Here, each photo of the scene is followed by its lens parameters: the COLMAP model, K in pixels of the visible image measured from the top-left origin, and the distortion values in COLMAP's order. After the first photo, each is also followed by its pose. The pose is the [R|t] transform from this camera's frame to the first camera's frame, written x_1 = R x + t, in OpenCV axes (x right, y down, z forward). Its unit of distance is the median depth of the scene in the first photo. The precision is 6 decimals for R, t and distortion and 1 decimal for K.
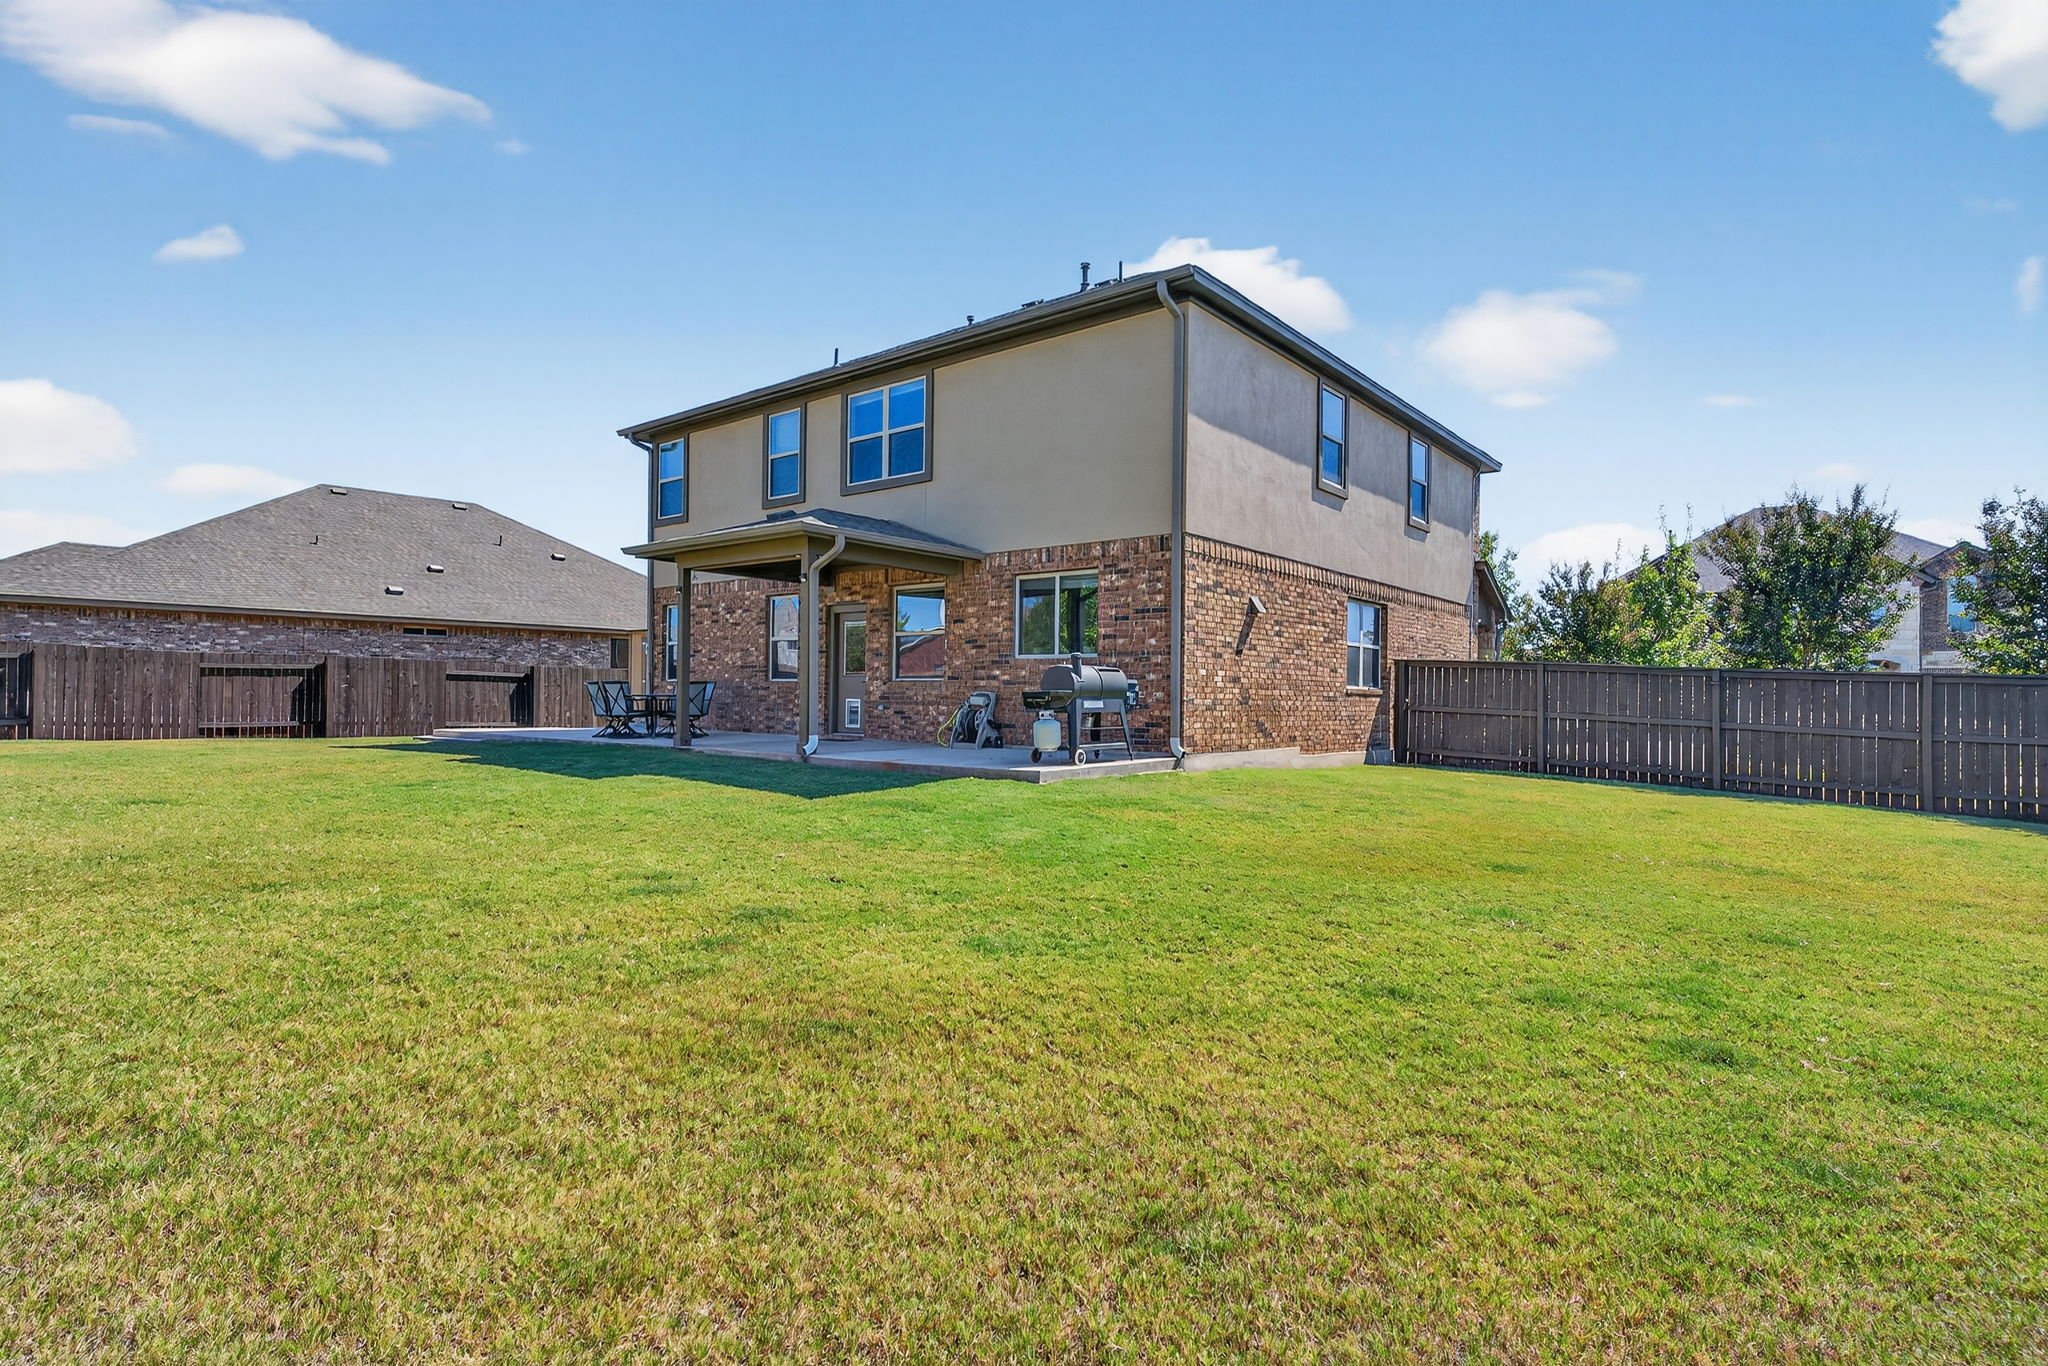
lens RADIAL K [[1002.5, 0, 1025.7], [0, 1002.5, 693.0], [0, 0, 1]] dist [0.003558, -0.000270]
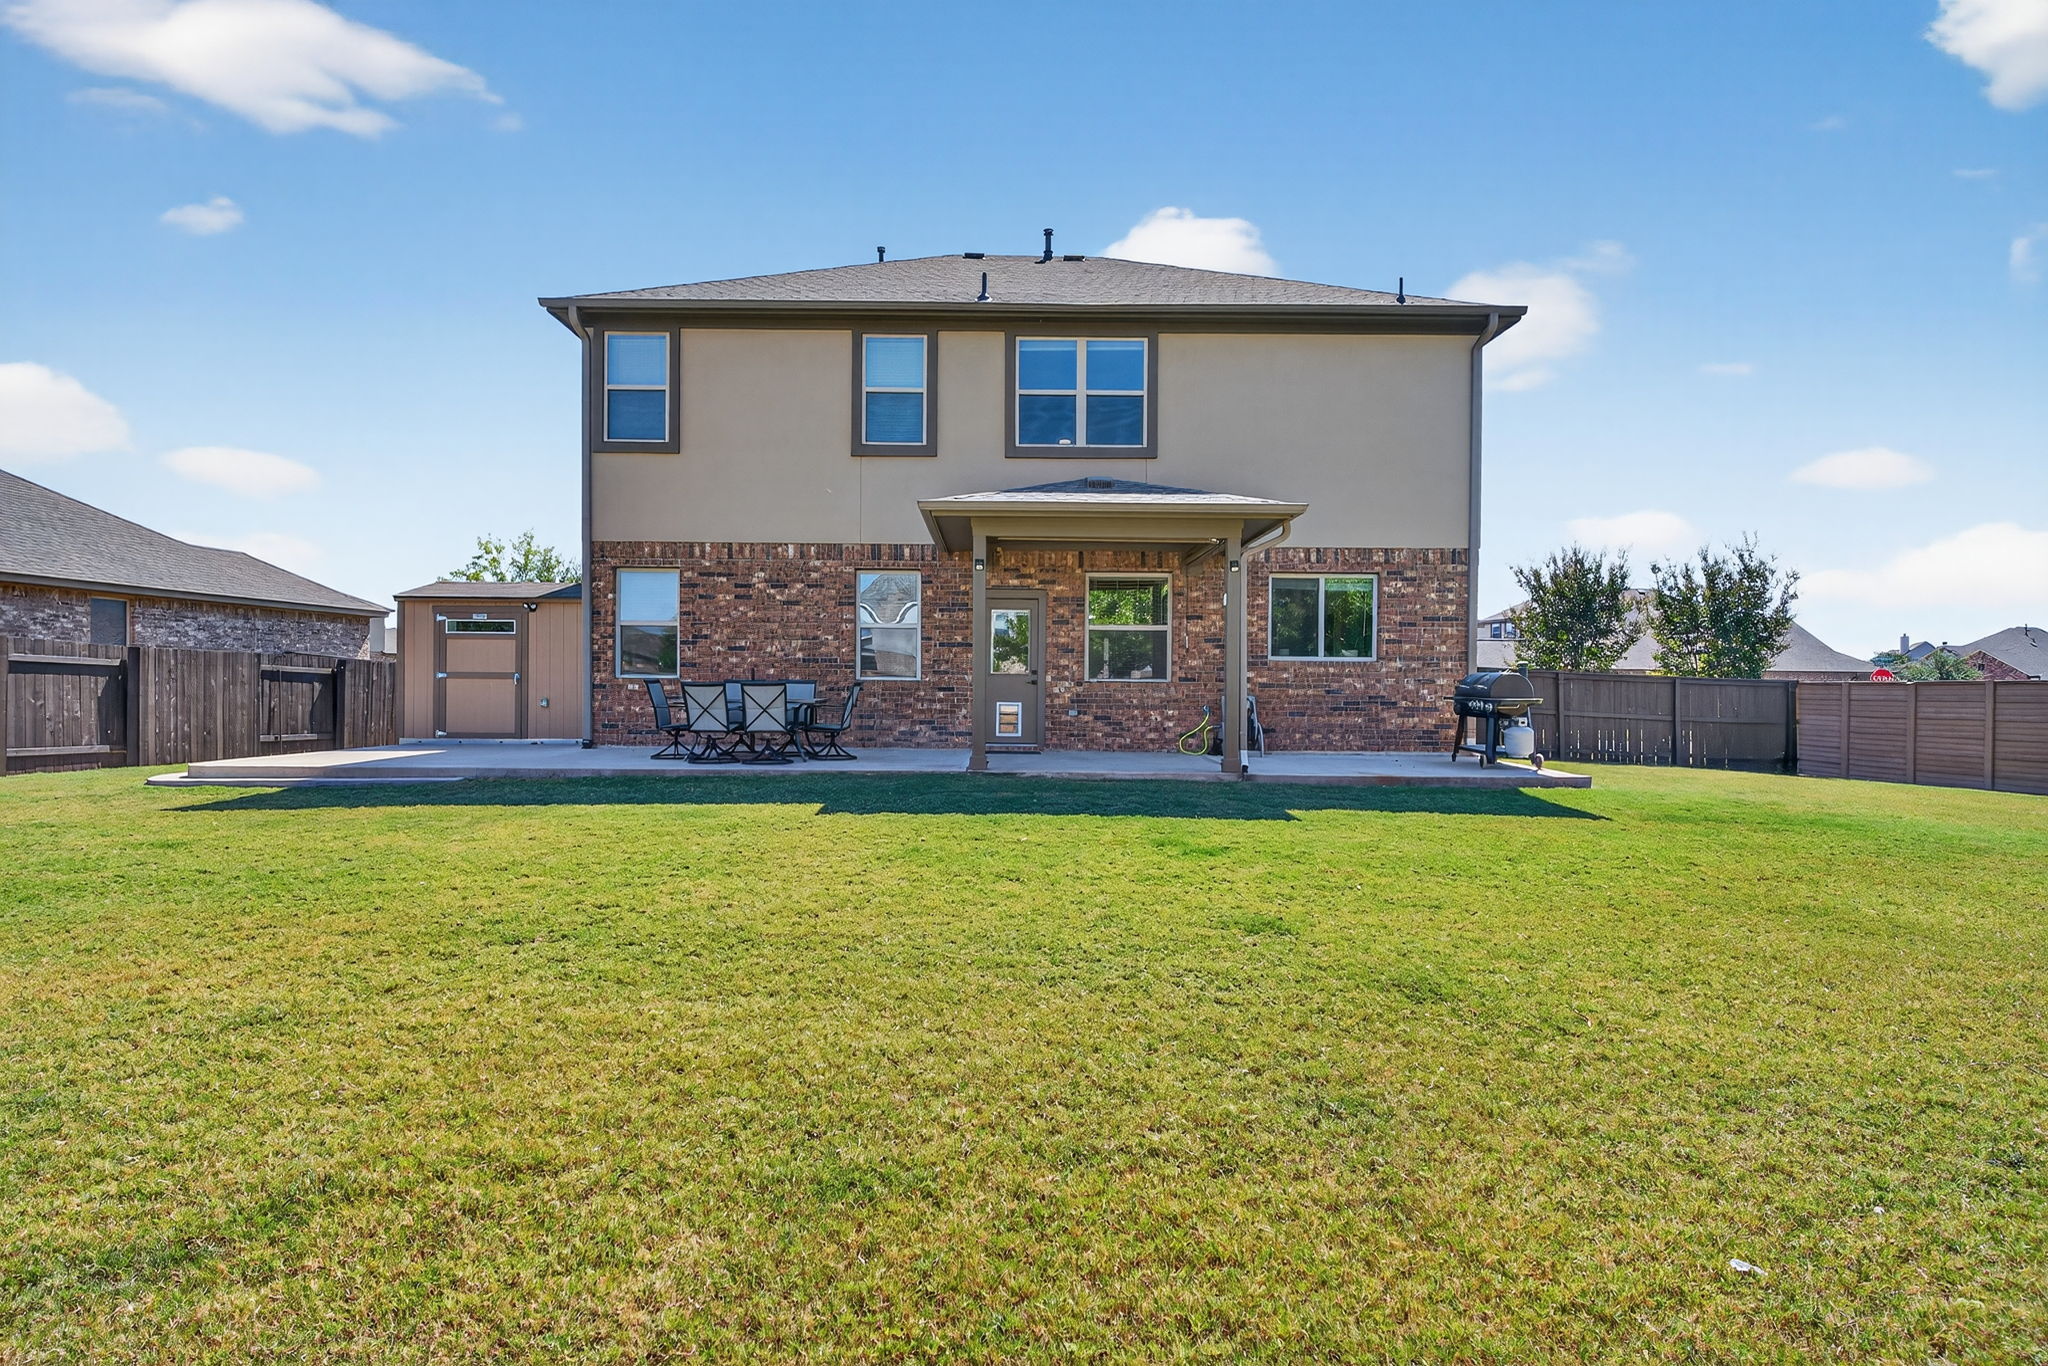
lens RADIAL K [[1002.5, 0, 1025.7], [0, 1002.5, 693.0], [0, 0, 1]] dist [0.003558, -0.000270]
pose [[0.785907, -0.007869, 0.618294, -0.734665], [-0.001481, 0.999892, 0.014609, -0.015425], [-0.618343, -0.012398, 0.785811, 0.363641]]
